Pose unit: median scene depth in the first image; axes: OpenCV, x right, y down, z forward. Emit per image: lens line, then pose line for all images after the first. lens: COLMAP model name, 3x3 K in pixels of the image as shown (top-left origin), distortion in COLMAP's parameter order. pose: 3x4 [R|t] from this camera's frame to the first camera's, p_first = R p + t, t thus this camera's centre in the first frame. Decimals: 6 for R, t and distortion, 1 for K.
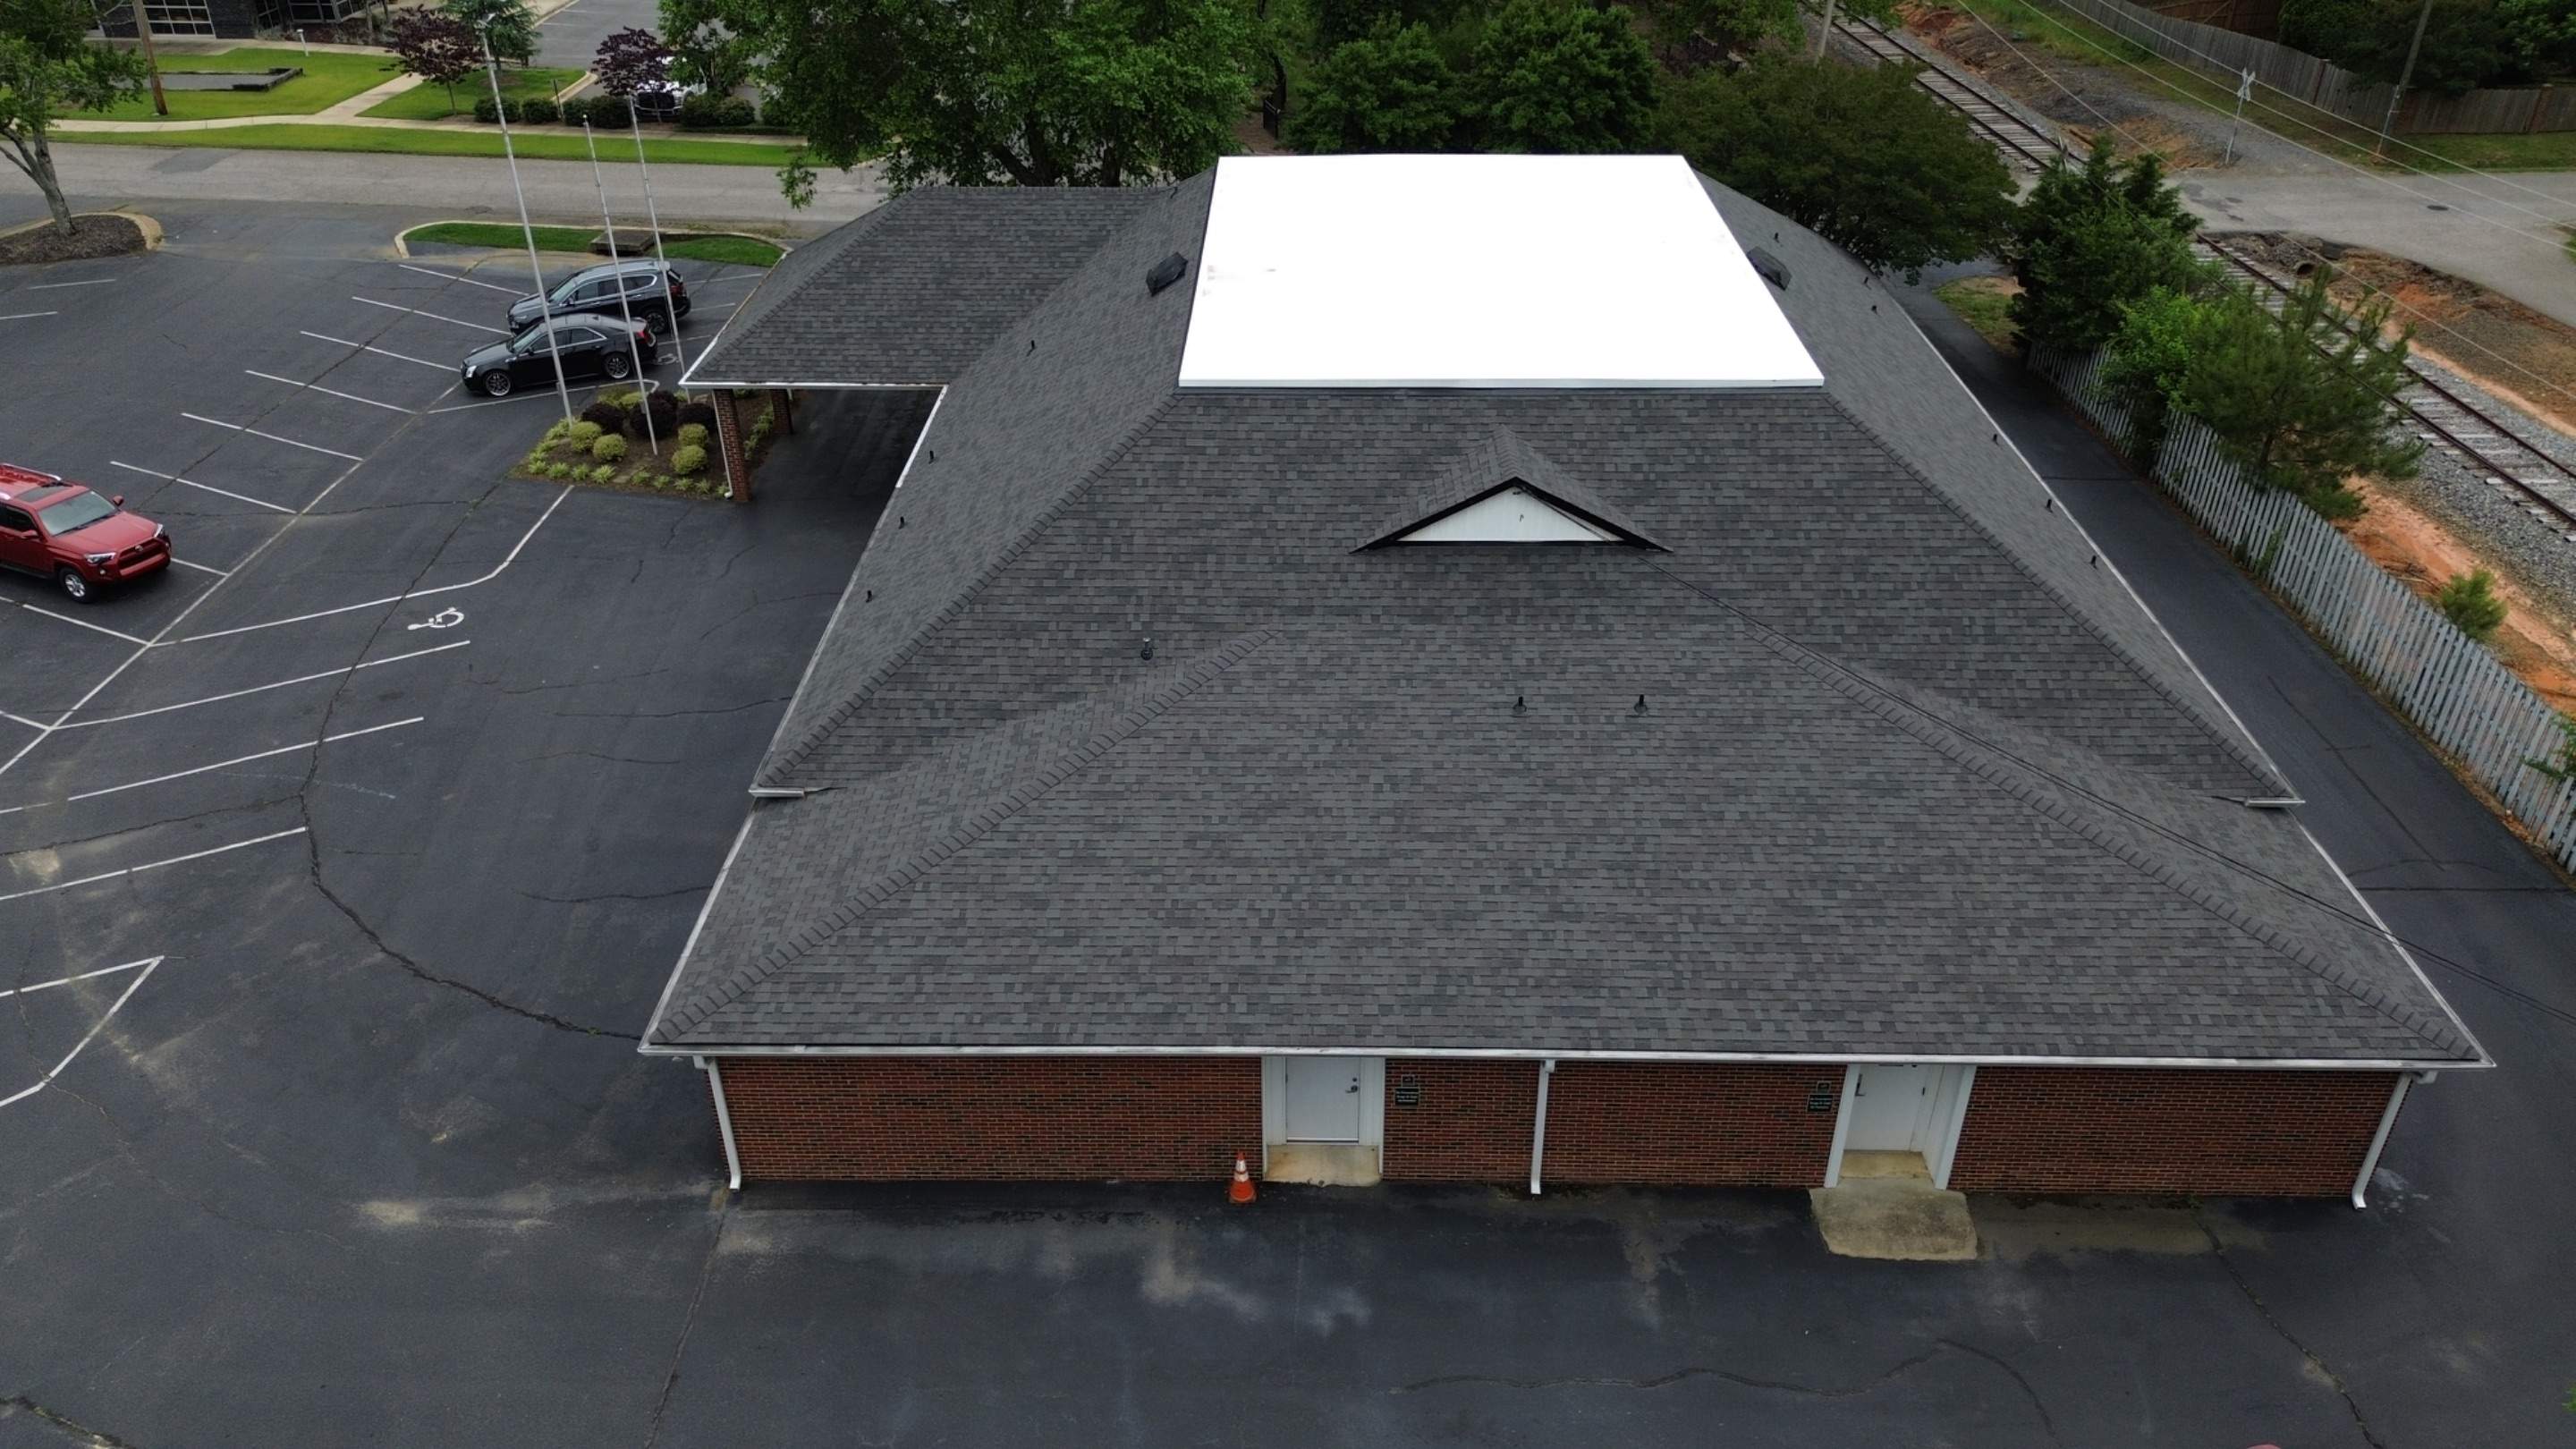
lens RADIAL K [[1793.6, 0, 1288.7], [0, 1793.6, 727.6], [0, 0, 1]] dist [0.069993, -0.066353]
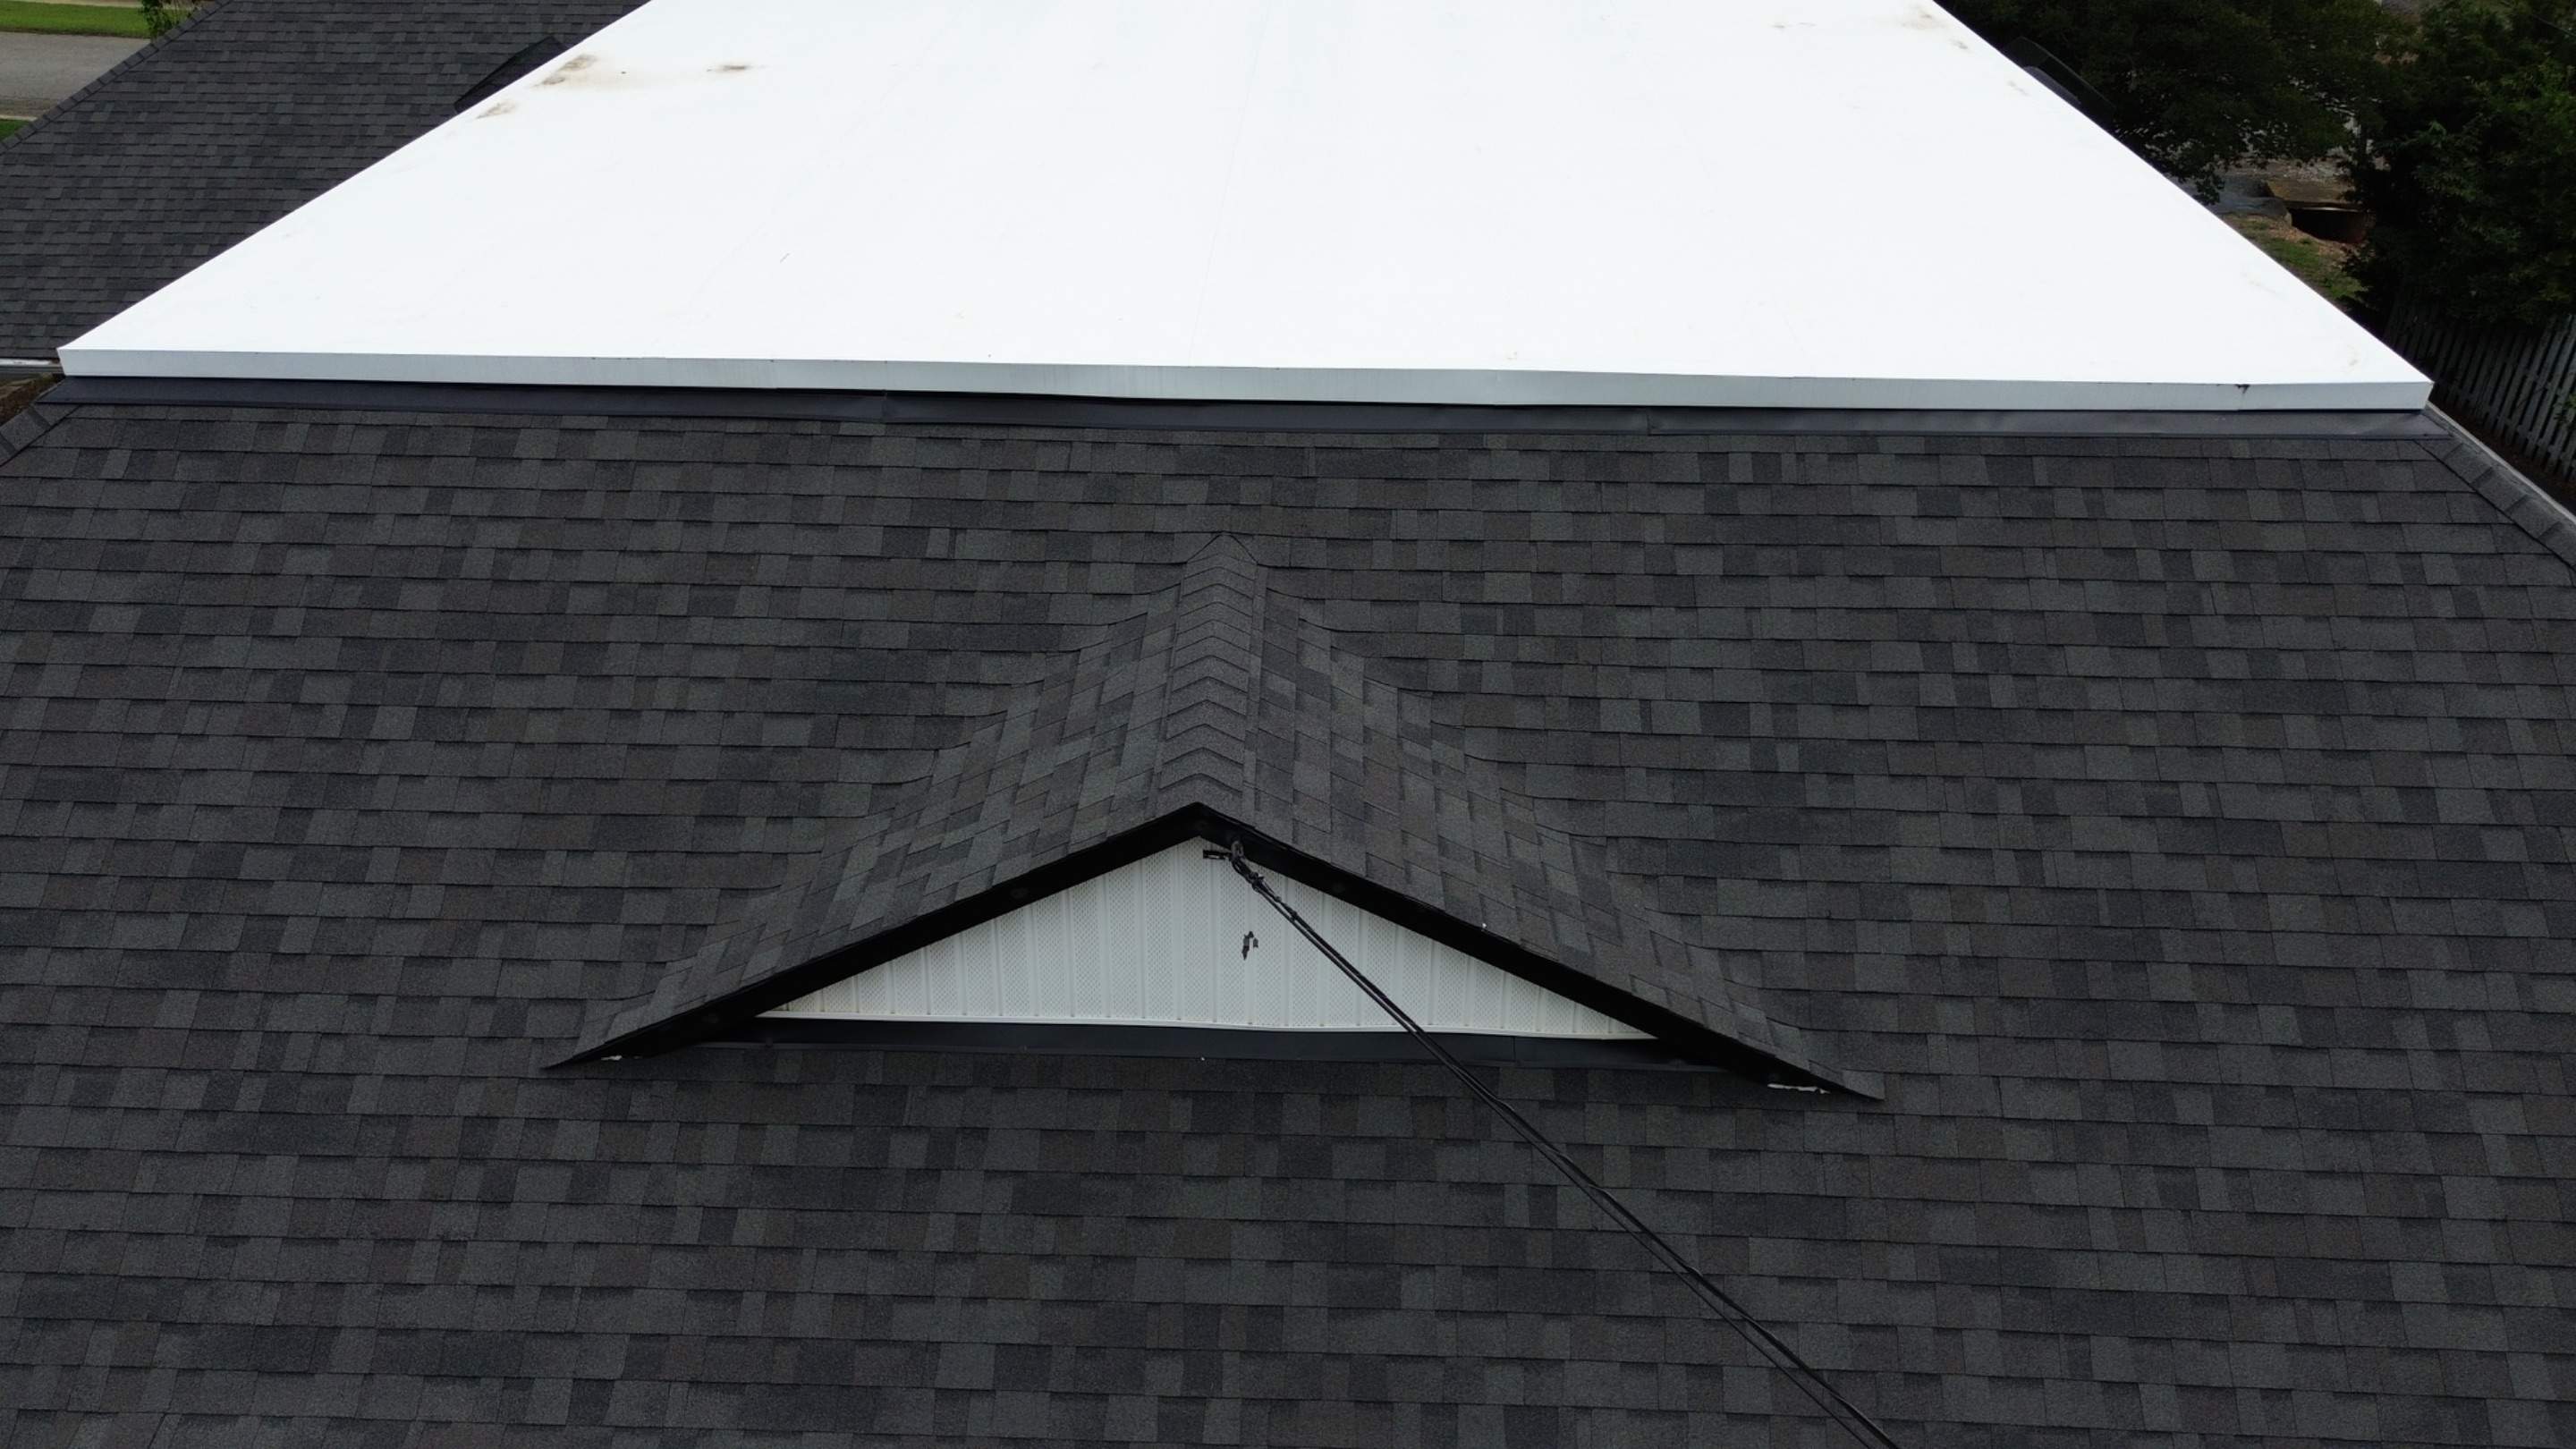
lens RADIAL K [[1793.6, 0, 1275.8], [0, 1793.6, 735.4], [0, 0, 1]] dist [0.069993, -0.066353]
pose [[0.999807, 0.015933, -0.011511, 0.133366], [-0.015817, 0.999823, 0.010144, -0.145052], [0.011671, -0.009960, 0.999882, 0.748763]]
